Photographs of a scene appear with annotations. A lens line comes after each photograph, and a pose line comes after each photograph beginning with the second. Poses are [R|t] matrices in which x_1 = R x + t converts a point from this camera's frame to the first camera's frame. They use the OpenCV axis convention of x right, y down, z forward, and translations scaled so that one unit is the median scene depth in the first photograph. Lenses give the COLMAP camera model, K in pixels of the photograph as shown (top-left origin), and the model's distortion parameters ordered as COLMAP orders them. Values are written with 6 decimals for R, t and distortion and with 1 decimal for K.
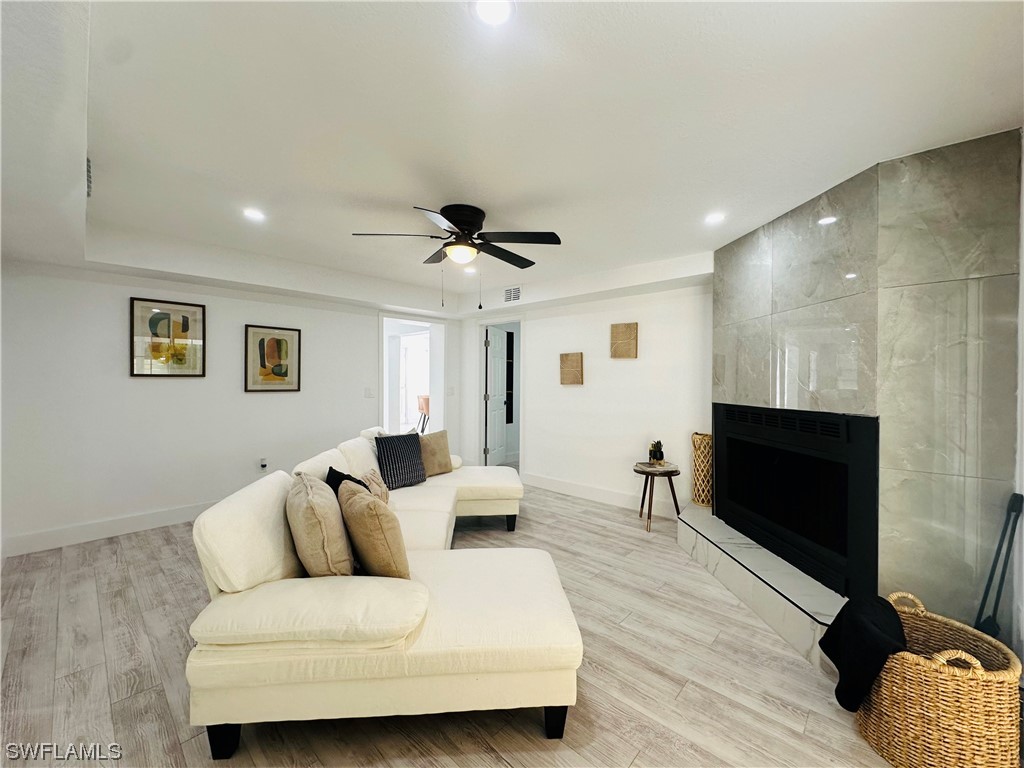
lens RADIAL K [[409.3, 0, 511.9], [0, 409.3, 378.5], [0, 0, 1]] dist [-0.002595, 0.000265]
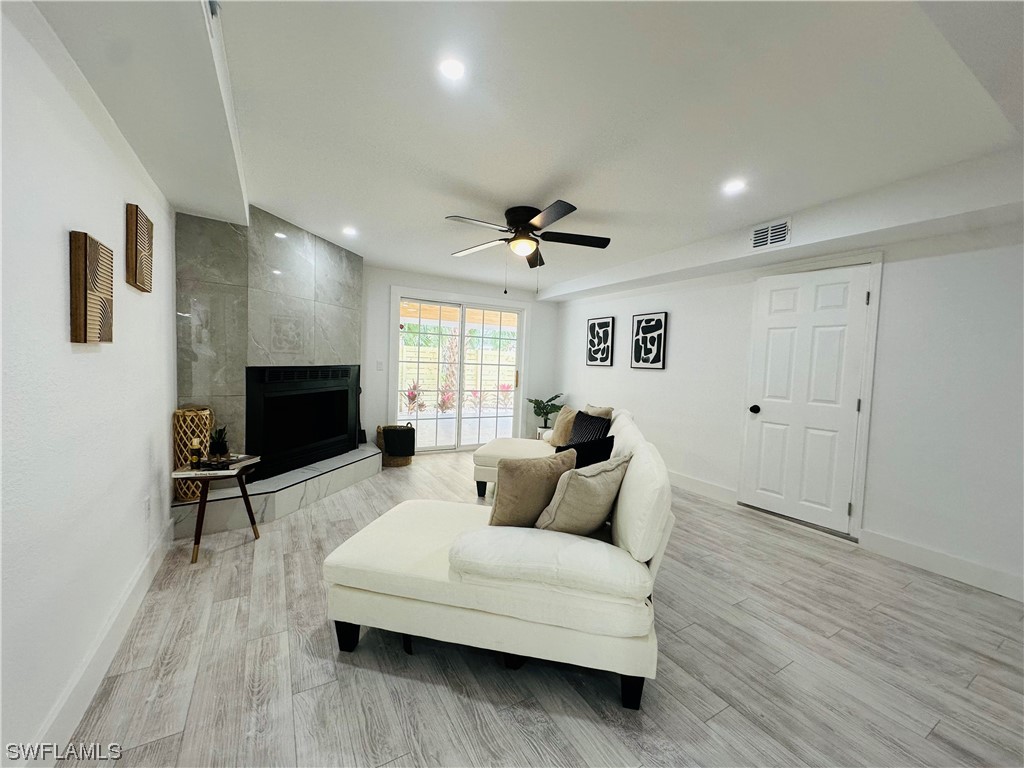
lens RADIAL K [[409.3, 0, 510.6], [0, 409.3, 379.6], [0, 0, 1]] dist [-0.002595, 0.000265]
pose [[-0.955568, -0.054161, 0.289753, -0.324711], [-0.042852, 0.998057, 0.045240, 0.017686], [-0.291640, 0.030813, -0.956032, 1.551799]]
